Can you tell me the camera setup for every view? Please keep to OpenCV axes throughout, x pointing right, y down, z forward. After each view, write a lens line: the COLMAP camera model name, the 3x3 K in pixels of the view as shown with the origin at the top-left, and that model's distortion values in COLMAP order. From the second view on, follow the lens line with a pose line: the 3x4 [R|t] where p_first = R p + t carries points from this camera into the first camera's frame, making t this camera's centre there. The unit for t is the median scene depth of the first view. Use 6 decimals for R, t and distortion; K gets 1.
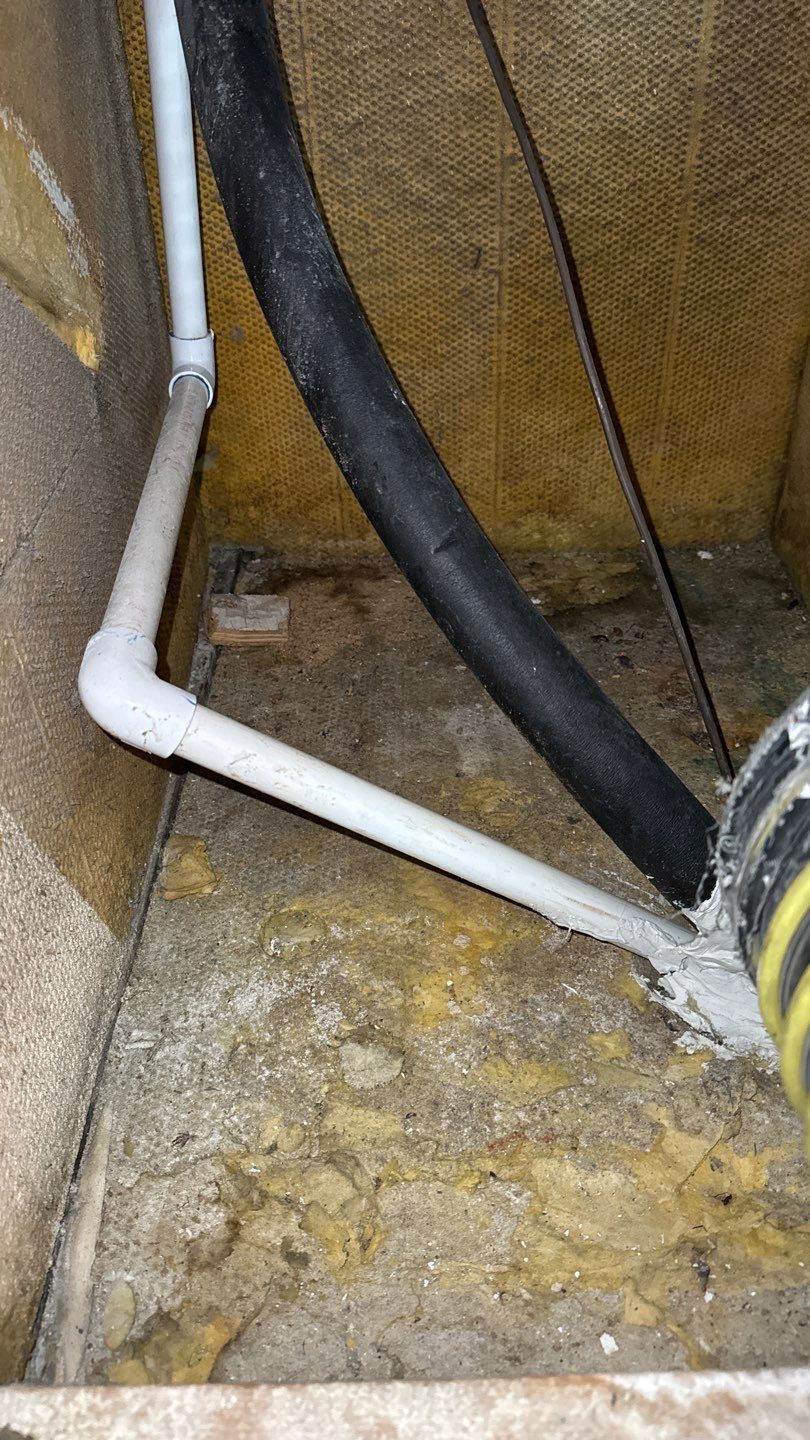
lens RADIAL K [[1031.6, 0, 400.7], [0, 1031.6, 722.2], [0, 0, 1]] dist [-0.009072, -0.002945]
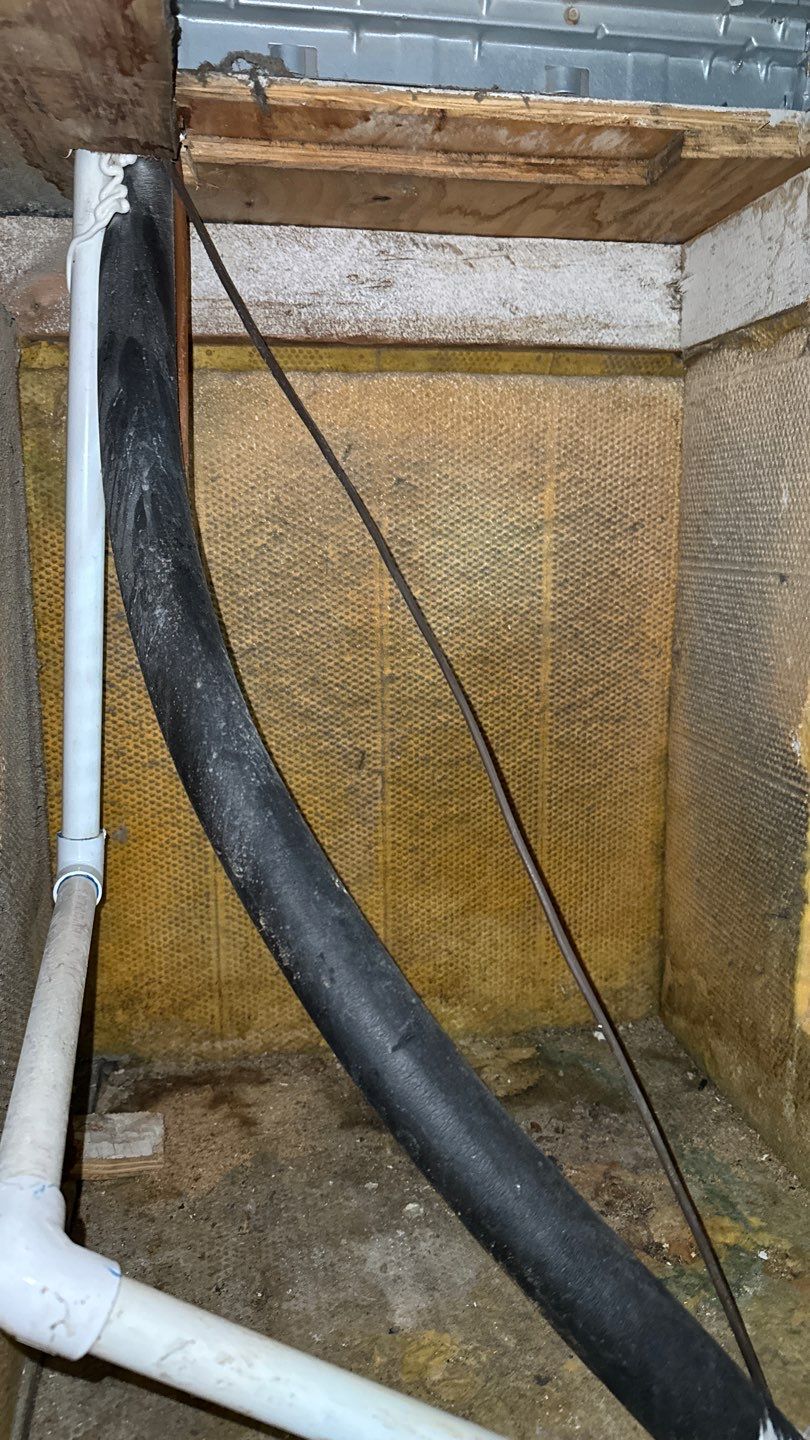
lens RADIAL K [[1008.1, 0, 404.6], [0, 1008.1, 724.2], [0, 0, 1]] dist [0.165384, -0.336409]
pose [[0.983632, -0.004183, 0.180139, -0.076649], [0.084053, 0.894949, -0.438179, -0.021811], [-0.159383, 0.446149, 0.880652, 0.055427]]
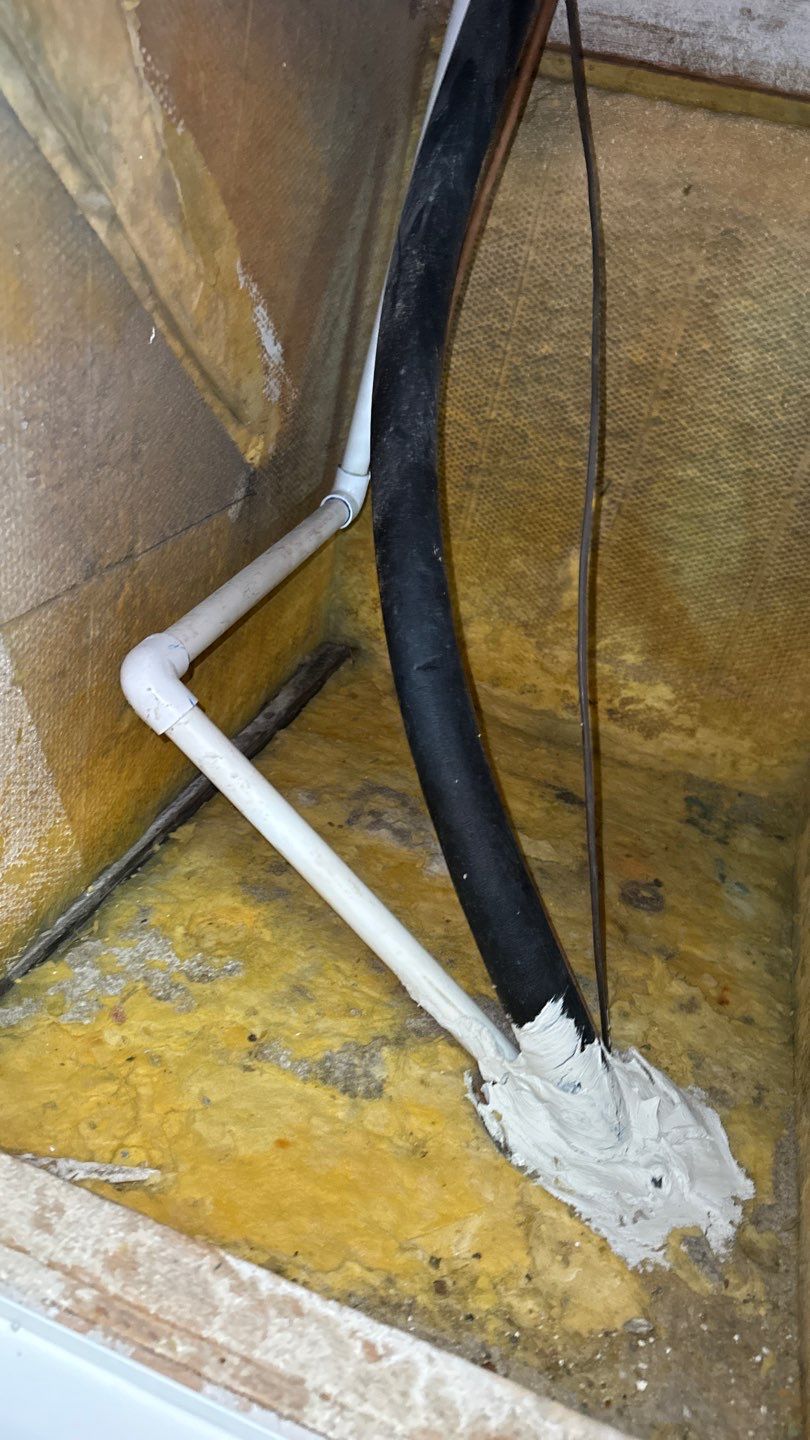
lens RADIAL K [[1025.2, 0, 397.5], [0, 1025.2, 722.6], [0, 0, 1]] dist [0.000557, -0.006095]
pose [[0.921345, 0.348906, -0.171430, 0.163401], [-0.371003, 0.920885, -0.119696, 0.036307], [0.116105, 0.173882, 0.977898, -0.154779]]
